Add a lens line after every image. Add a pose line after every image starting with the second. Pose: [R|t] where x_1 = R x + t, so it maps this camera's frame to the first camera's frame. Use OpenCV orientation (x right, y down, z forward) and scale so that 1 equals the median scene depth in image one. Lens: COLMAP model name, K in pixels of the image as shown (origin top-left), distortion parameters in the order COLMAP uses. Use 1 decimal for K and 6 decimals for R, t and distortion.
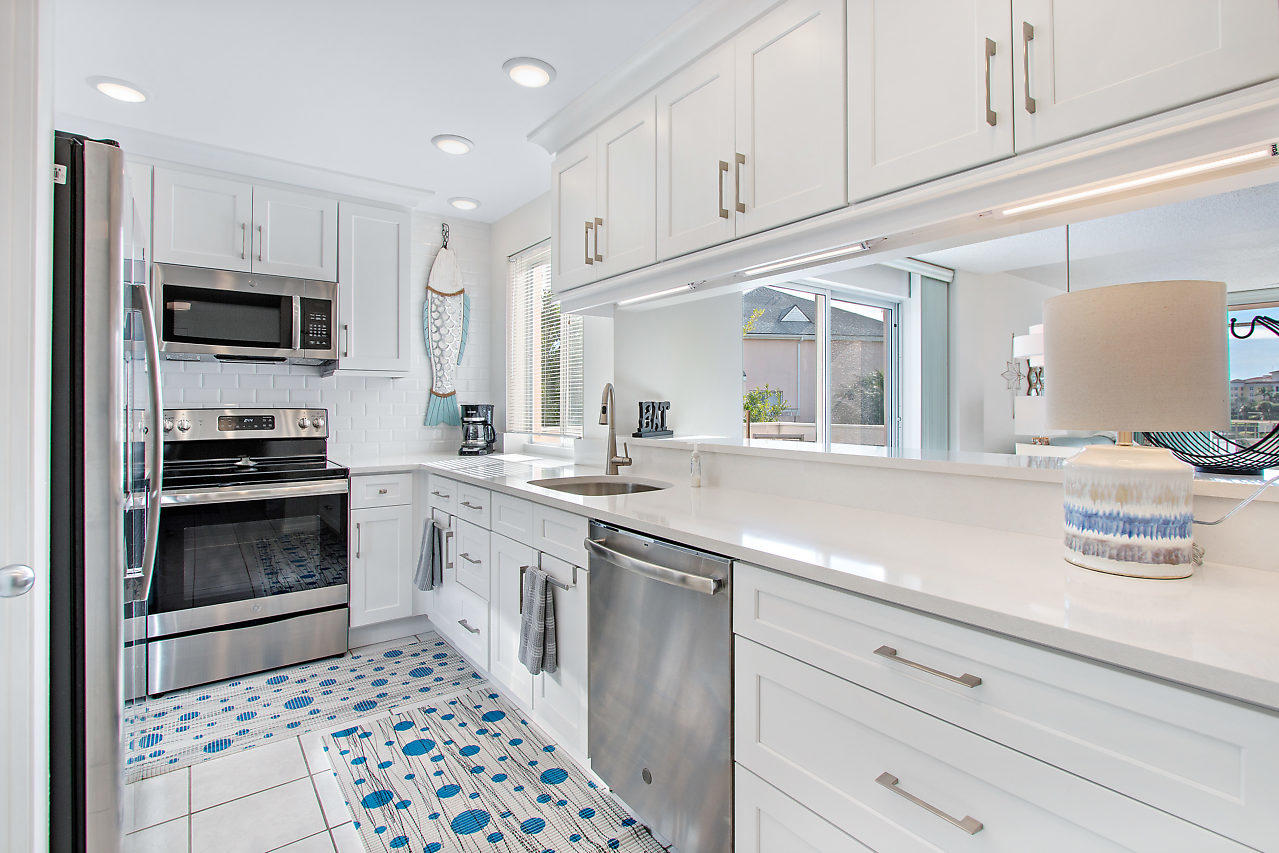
lens RADIAL K [[613.1, 0, 676.9], [0, 613.1, 392.2], [0, 0, 1]] dist [-0.014166, 0.000333]
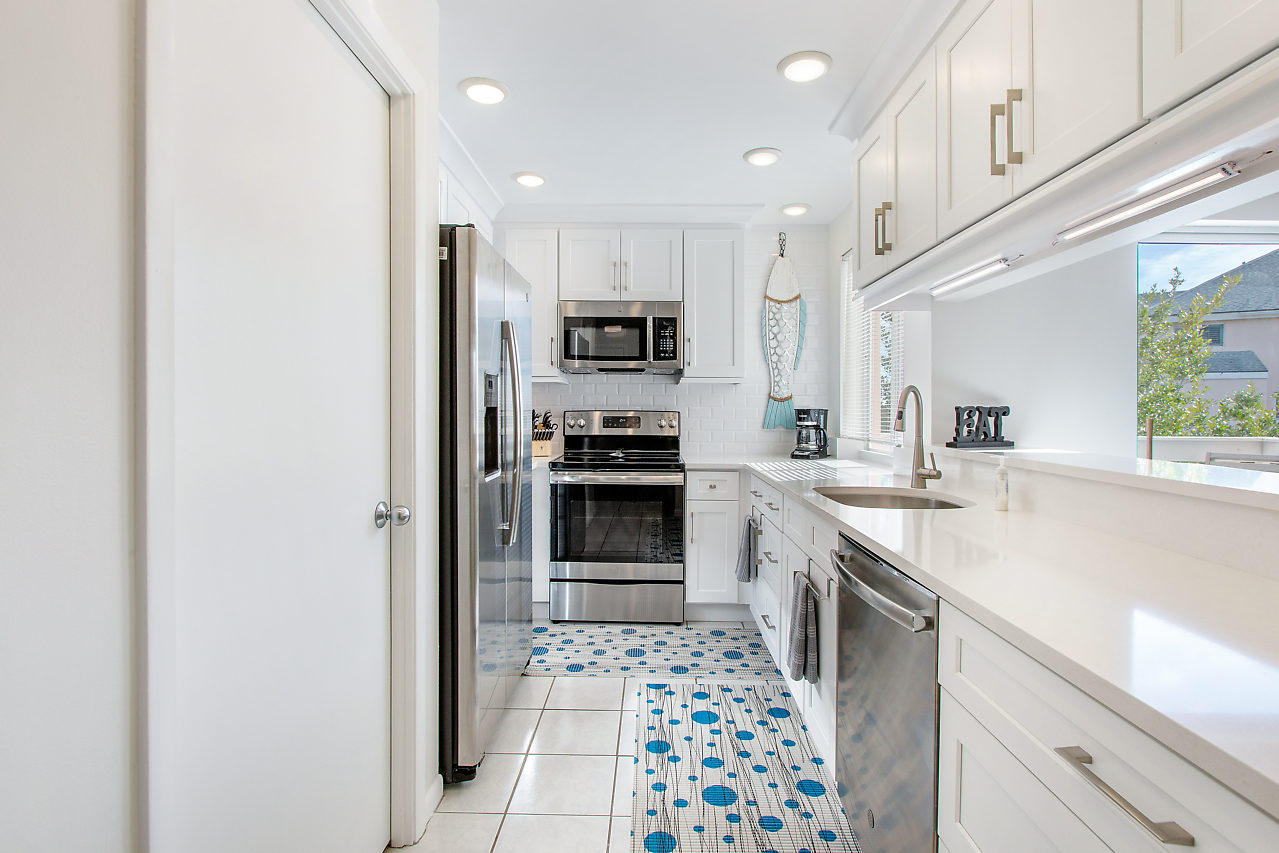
lens RADIAL K [[626.8, 0, 641.3], [0, 626.8, 410.4], [0, 0, 1]] dist [-0.016741, 0.000093]
pose [[0.767244, 0.007343, -0.641313, 0.160191], [0.006470, 0.999795, 0.019188, 0.002019], [0.641323, -0.018871, 0.767039, 0.049762]]
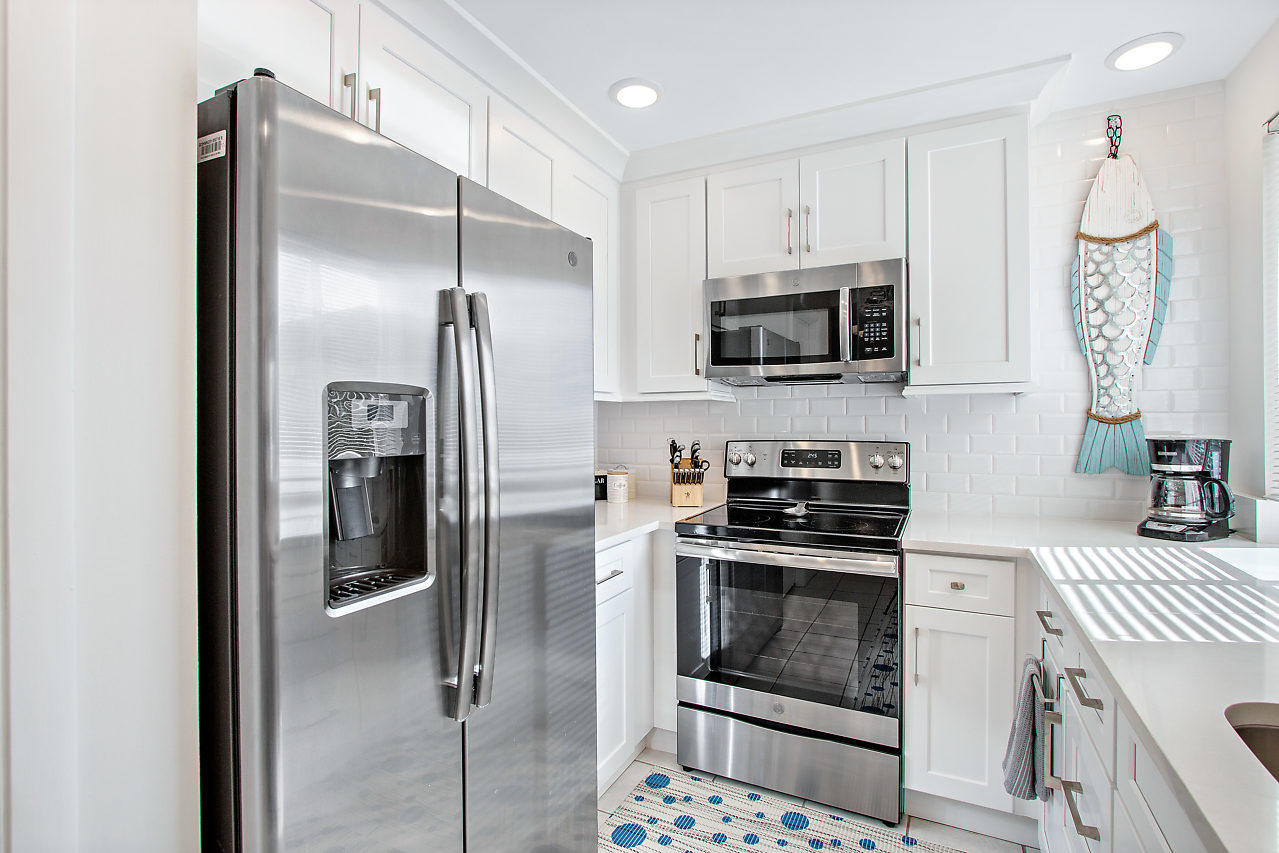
lens RADIAL K [[608.0, 0, 636.6], [0, 608.0, 424.1], [0, 0, 1]] dist [-0.008630, -0.000925]
pose [[0.403917, 0.000769, -0.914795, -0.069650], [0.022310, 0.999694, 0.010692, -0.010139], [0.914523, -0.024728, 0.403776, 0.513783]]
